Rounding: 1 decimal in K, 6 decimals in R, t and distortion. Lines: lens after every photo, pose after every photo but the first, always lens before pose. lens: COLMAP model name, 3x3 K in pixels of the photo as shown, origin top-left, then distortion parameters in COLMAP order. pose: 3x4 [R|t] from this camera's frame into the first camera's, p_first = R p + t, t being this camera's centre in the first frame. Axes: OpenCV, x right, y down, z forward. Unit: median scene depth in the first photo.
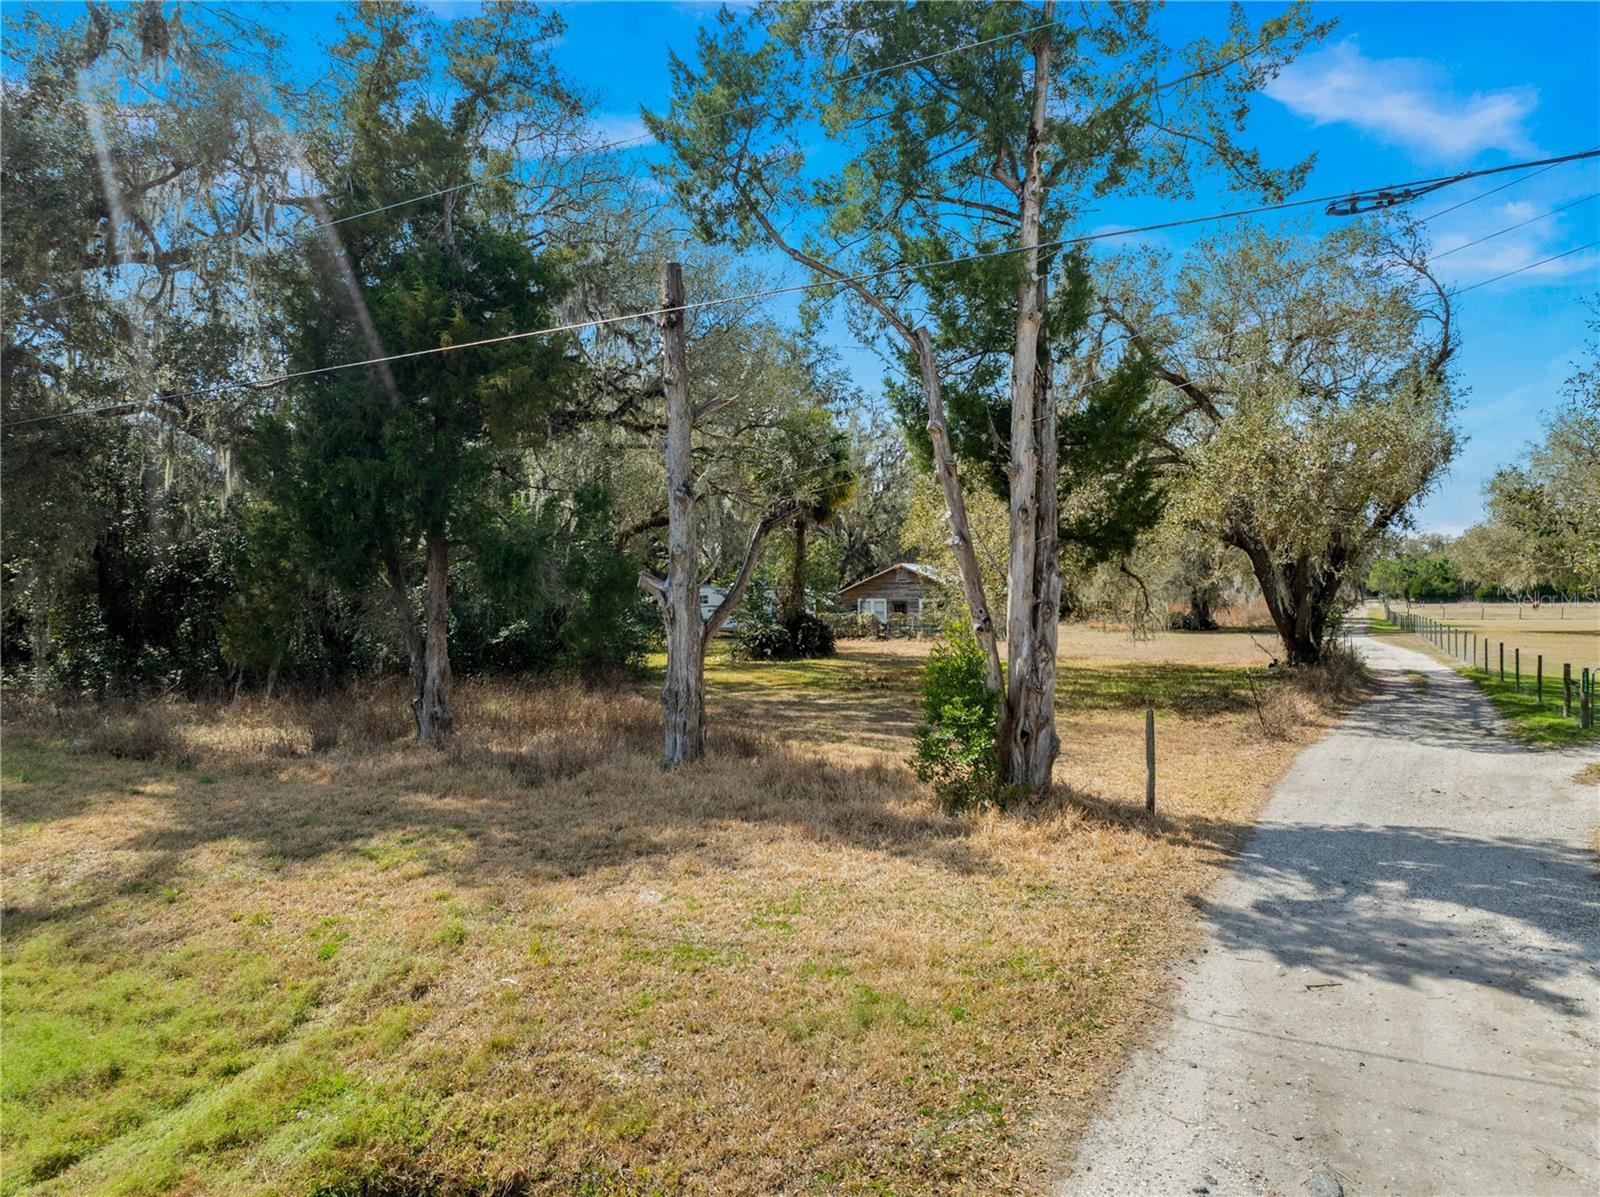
lens RADIAL K [[1123.7, 0, 800.9], [0, 1123.7, 600.3], [0, 0, 1]] dist [-0.048645, 0.017839]
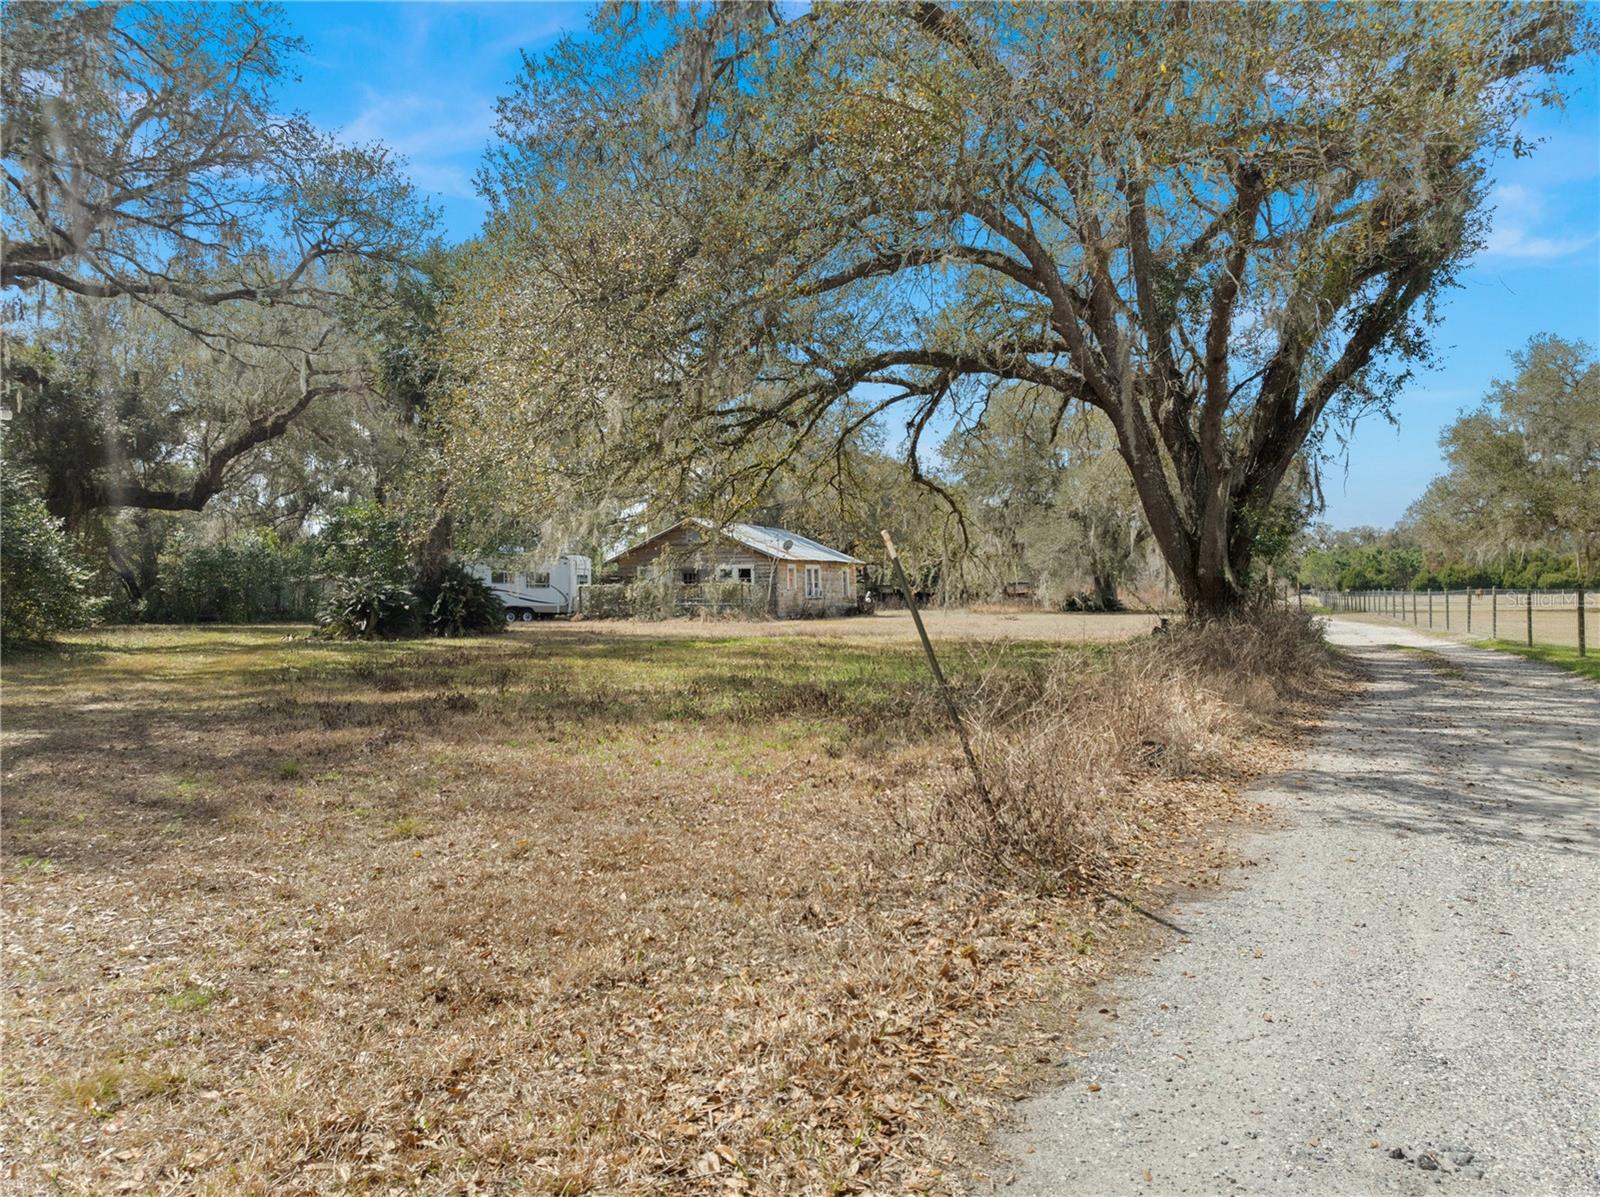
lens RADIAL K [[1123.7, 0, 788.4], [0, 1123.7, 606.9], [0, 0, 1]] dist [-0.048645, 0.017839]
pose [[0.999034, -0.006174, 0.043511, 0.354114], [0.006058, 0.999978, 0.002805, 0.070389], [-0.043527, -0.002538, 0.999049, 0.751022]]
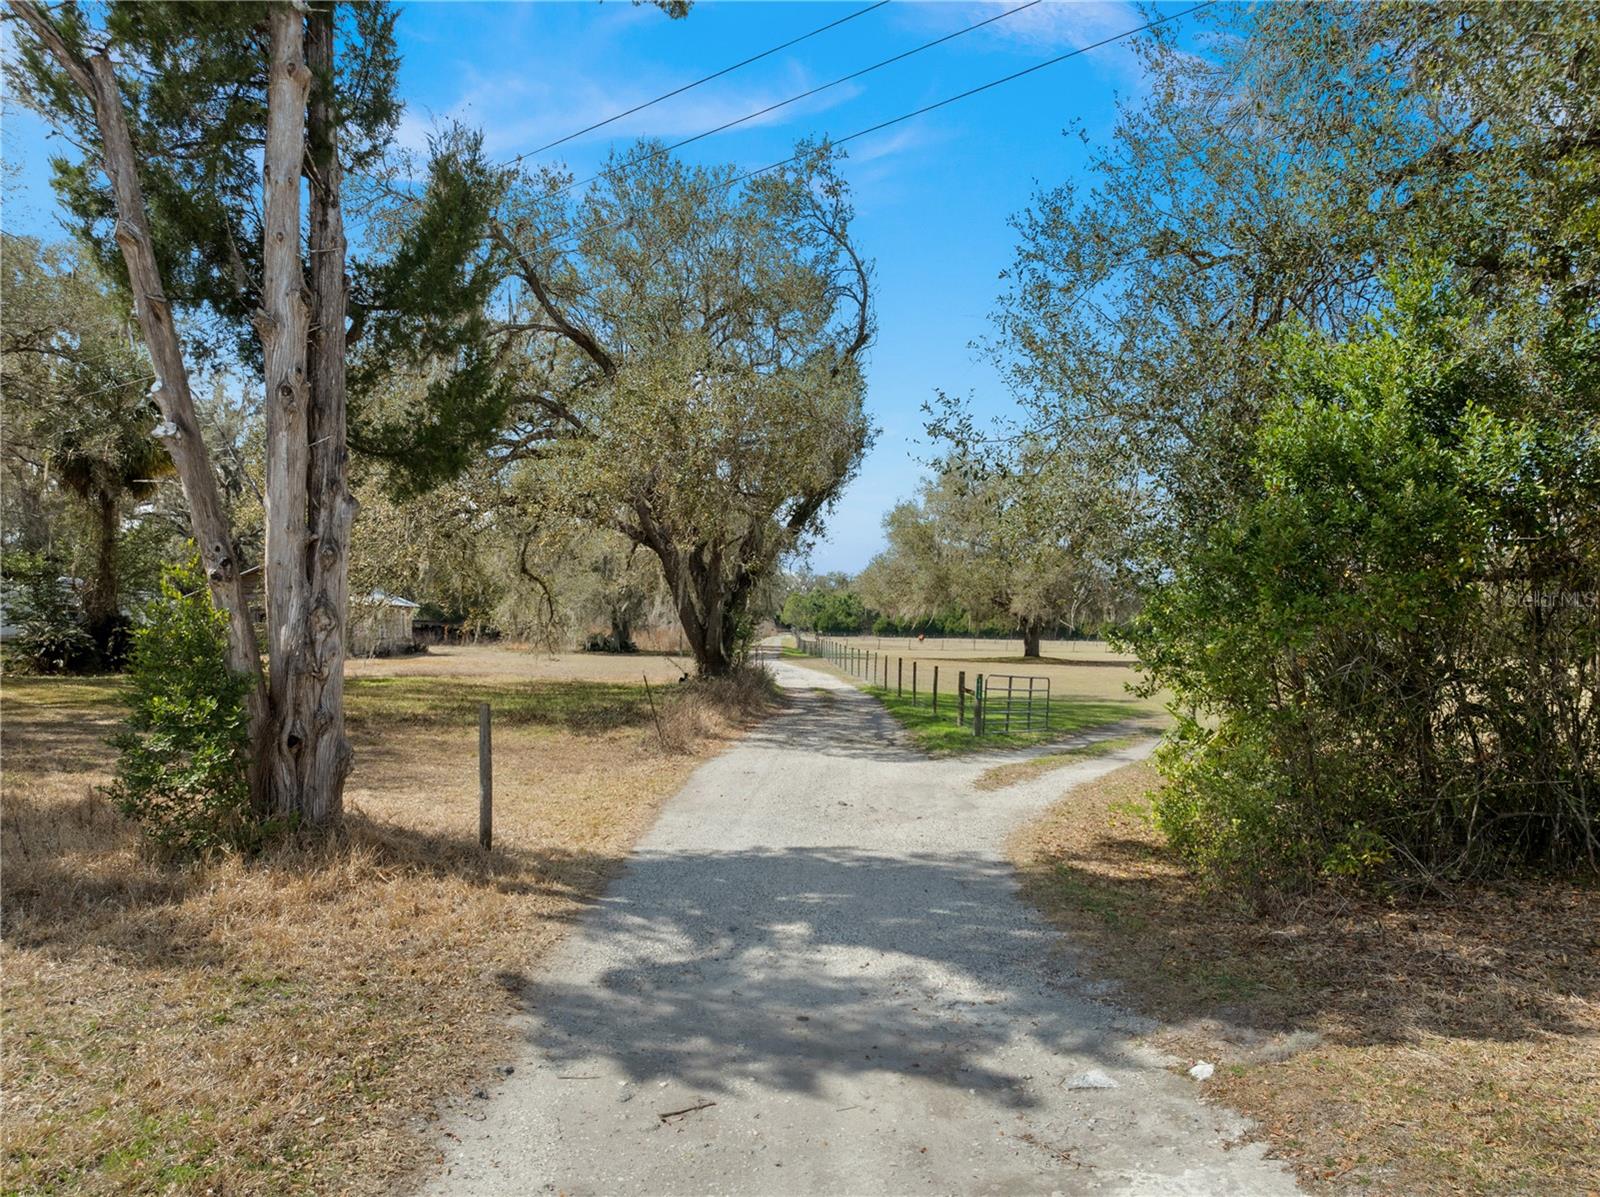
lens RADIAL K [[1176.8, 0, 805.0], [0, 1176.8, 728.9], [0, 0, 1]] dist [-0.037101, -0.007510]
pose [[0.881429, -0.015648, 0.472057, 0.087196], [-0.024568, 0.996579, 0.078909, 0.031692], [-0.471676, -0.081151, 0.878030, 0.159904]]
